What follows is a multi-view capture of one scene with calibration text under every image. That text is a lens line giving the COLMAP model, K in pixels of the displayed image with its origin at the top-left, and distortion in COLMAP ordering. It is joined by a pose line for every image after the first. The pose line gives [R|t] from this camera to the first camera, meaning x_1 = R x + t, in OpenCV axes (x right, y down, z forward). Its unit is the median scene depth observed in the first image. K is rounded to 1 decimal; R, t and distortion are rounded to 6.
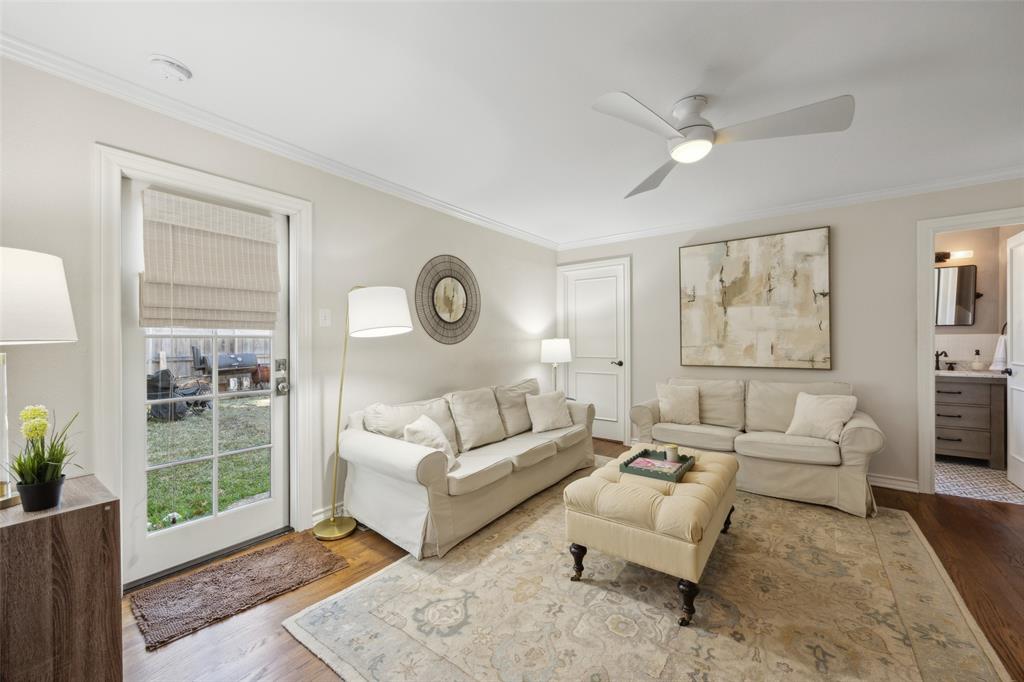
lens RADIAL K [[400.3, 0, 515.9], [0, 400.3, 338.3], [0, 0, 1]] dist [-0.000239, 0.000230]
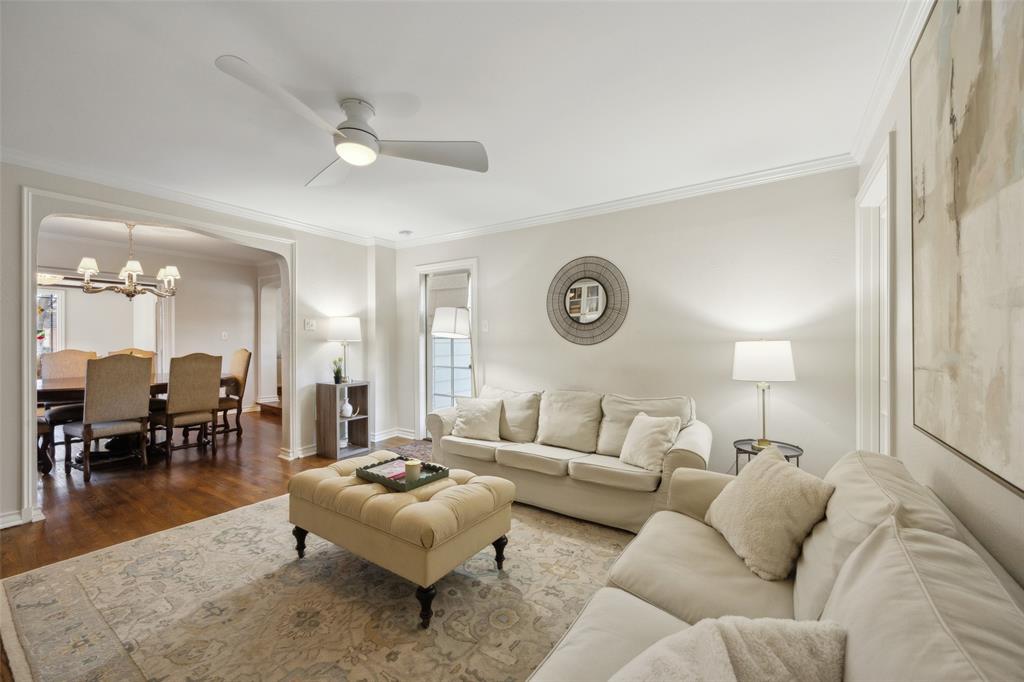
lens RADIAL K [[400.3, 0, 515.9], [0, 400.3, 338.3], [0, 0, 1]] dist [-0.000239, 0.000230]
pose [[0.042669, 0.002394, -0.999086, 0.806862], [0.002749, 0.999993, 0.002513, -0.004414], [0.999085, -0.002854, 0.042662, 0.751841]]
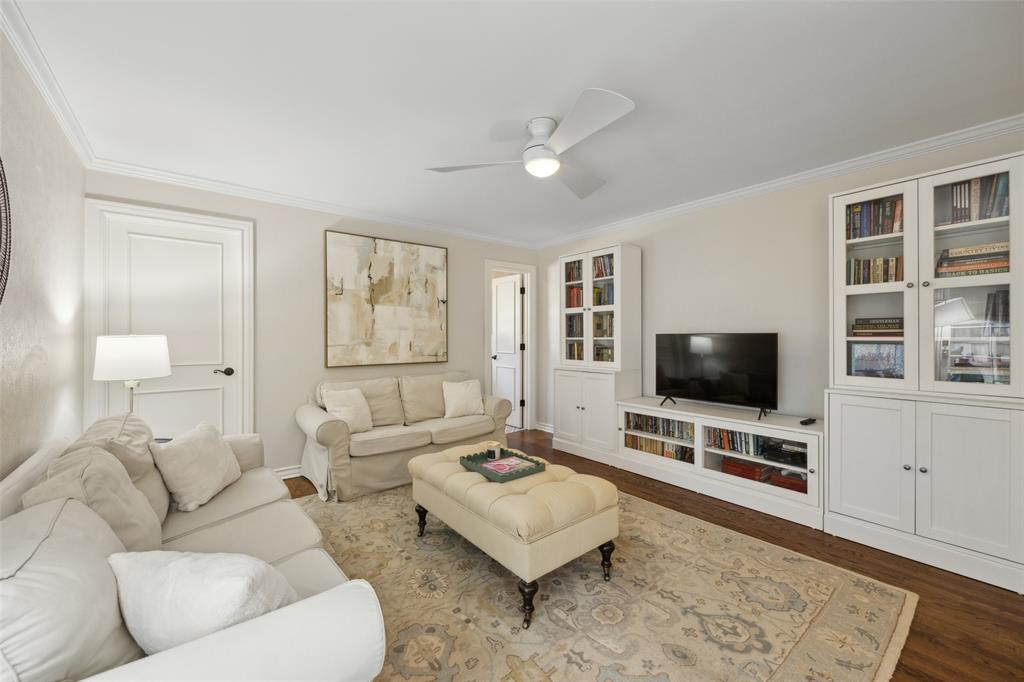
lens RADIAL K [[400.3, 0, 515.9], [0, 400.3, 338.3], [0, 0, 1]] dist [-0.000239, 0.000230]
pose [[0.250311, 0.001820, 0.968164, -0.359212], [-0.005673, 0.999984, -0.000413, 0.003332], [-0.968149, -0.005389, 0.250317, 0.440474]]
